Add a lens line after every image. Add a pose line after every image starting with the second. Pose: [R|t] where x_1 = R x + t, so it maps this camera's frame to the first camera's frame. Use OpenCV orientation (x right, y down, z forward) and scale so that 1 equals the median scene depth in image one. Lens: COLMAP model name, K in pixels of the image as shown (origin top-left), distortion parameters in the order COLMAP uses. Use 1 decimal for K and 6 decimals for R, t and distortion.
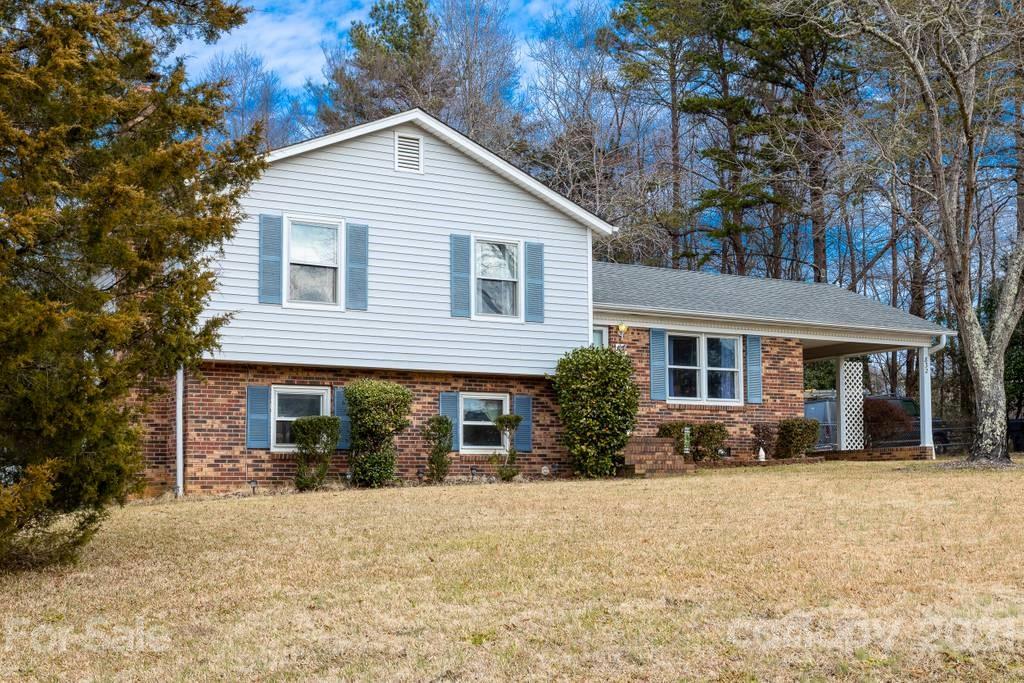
lens RADIAL K [[1243.2, 0, 512.0], [0, 1243.2, 341.5], [0, 0, 1]] dist [-0.004764, -0.009760]
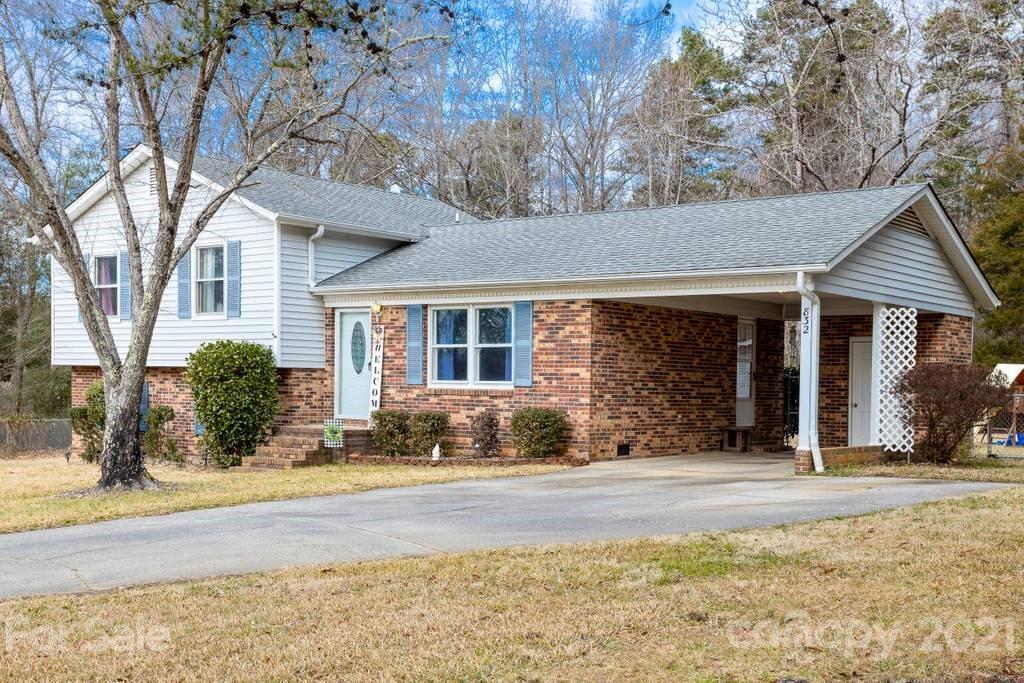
lens RADIAL K [[1243.2, 0, 512.0], [0, 1243.2, 341.5], [0, 0, 1]] dist [-0.004764, -0.009760]
pose [[0.407707, -0.020474, -0.912883, 1.092335], [0.086733, 0.996097, 0.016396, 0.008385], [0.908984, -0.085862, 0.407891, 0.790051]]
